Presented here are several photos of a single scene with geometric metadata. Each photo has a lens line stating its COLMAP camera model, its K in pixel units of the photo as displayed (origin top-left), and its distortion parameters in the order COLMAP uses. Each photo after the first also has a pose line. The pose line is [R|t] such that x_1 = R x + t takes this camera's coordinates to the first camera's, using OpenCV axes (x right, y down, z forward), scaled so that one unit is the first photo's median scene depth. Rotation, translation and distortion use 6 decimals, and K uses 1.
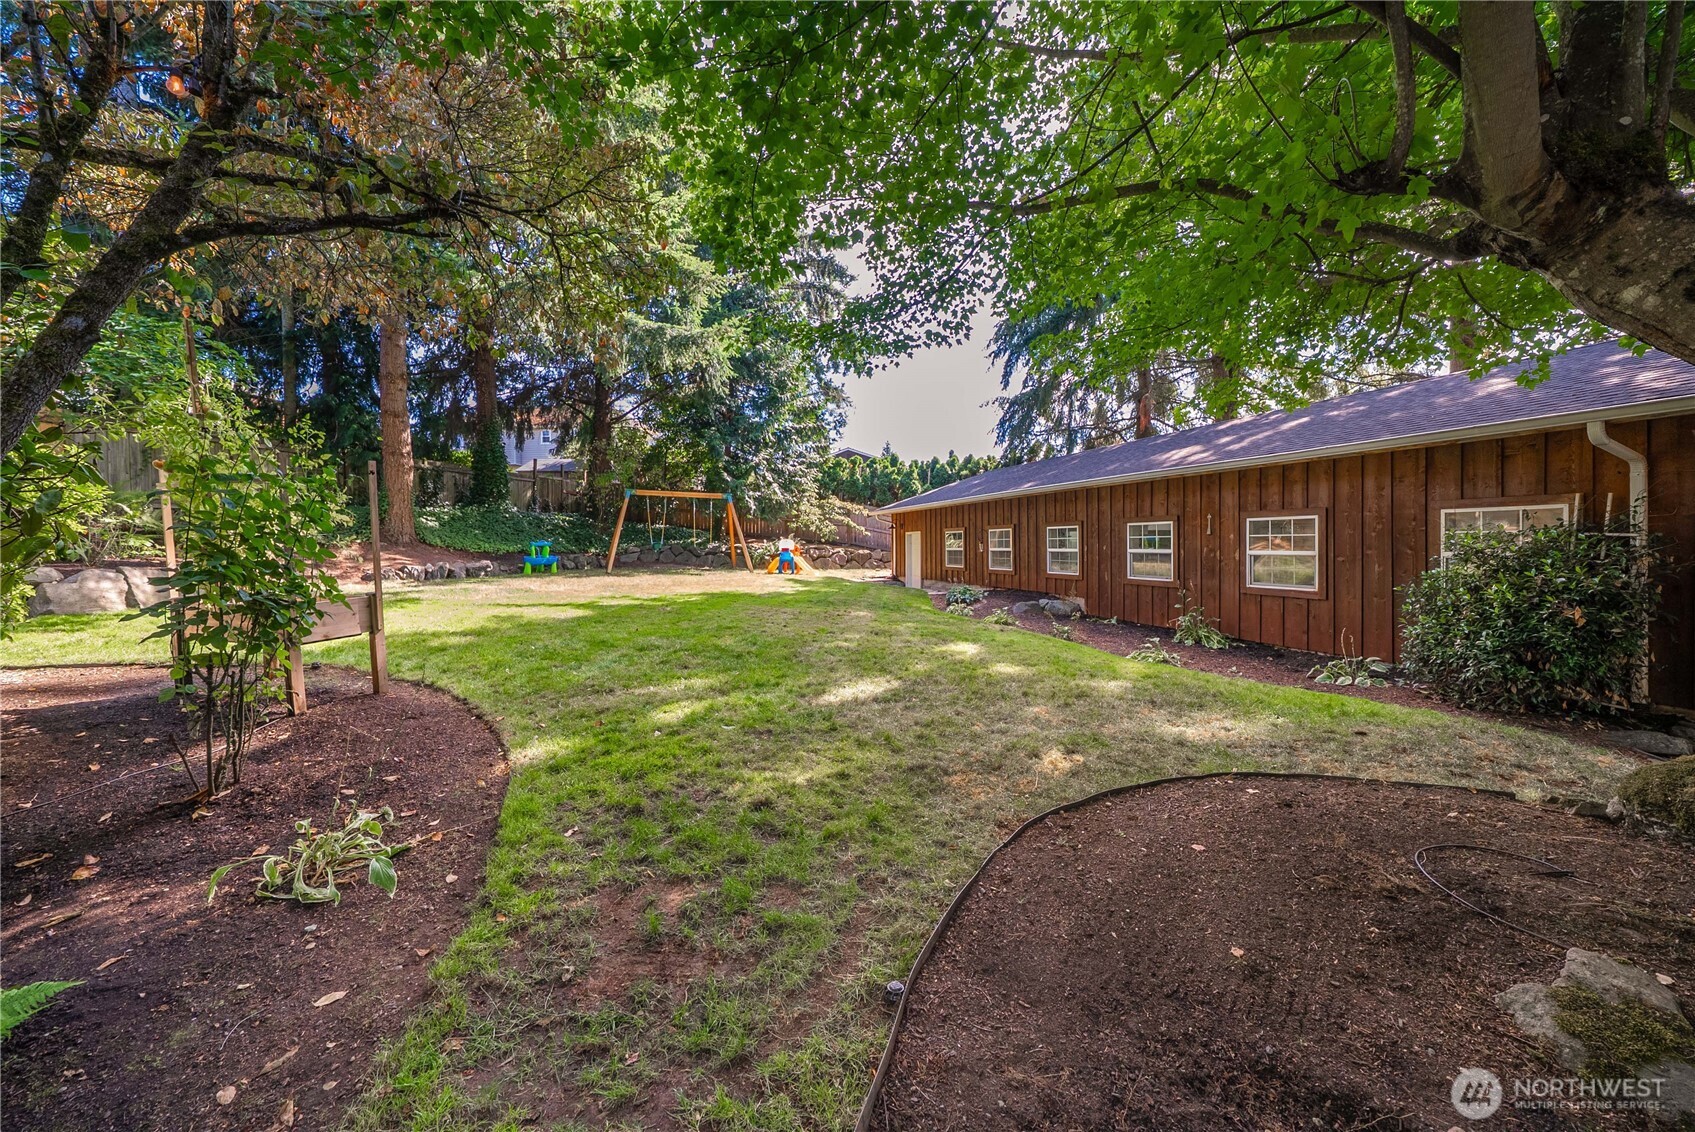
lens RADIAL K [[568.8, 0, 845.5], [0, 568.8, 540.4], [0, 0, 1]] dist [-0.000296, -0.000017]
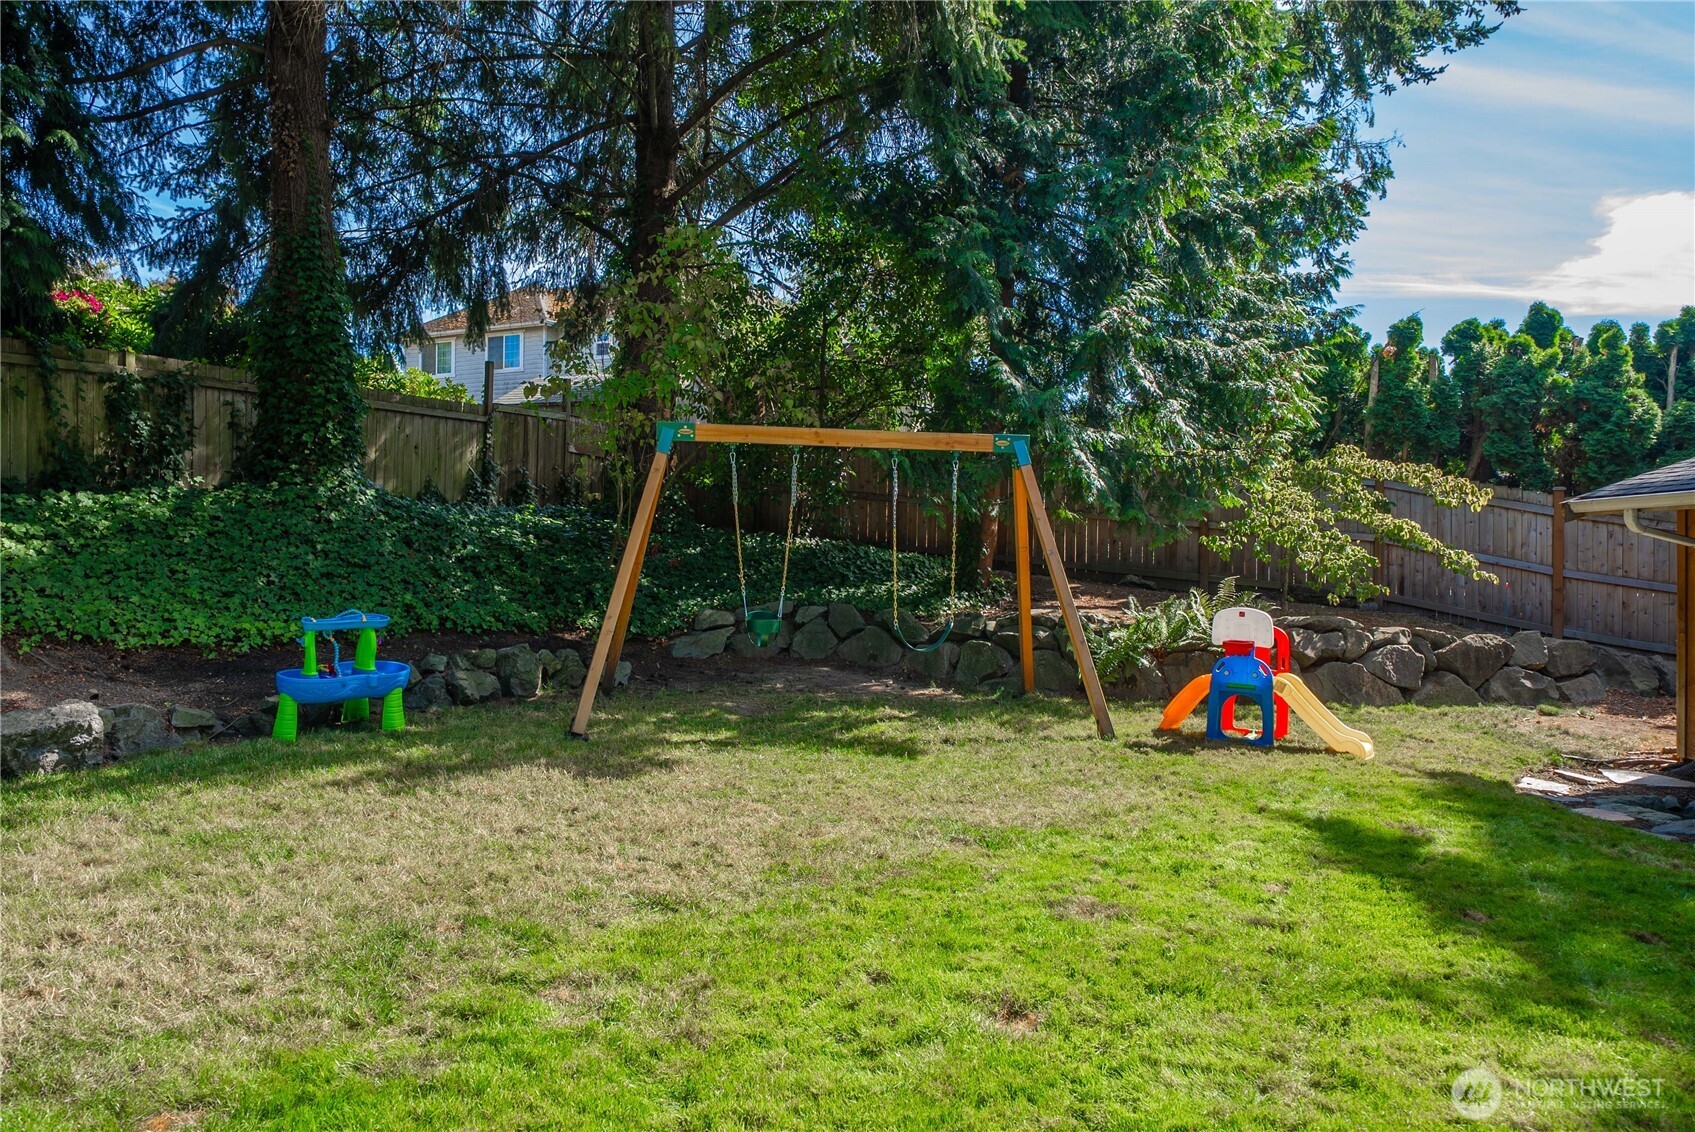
lens RADIAL K [[1144.3, 0, 847.5], [0, 1144.3, 566.0], [0, 0, 1]] dist [-0.008918, -0.002471]
pose [[0.951694, 0.011579, -0.306828, -0.097459], [-0.009389, 0.999919, 0.008611, -0.019109], [0.306903, -0.005314, 0.951726, 0.386591]]
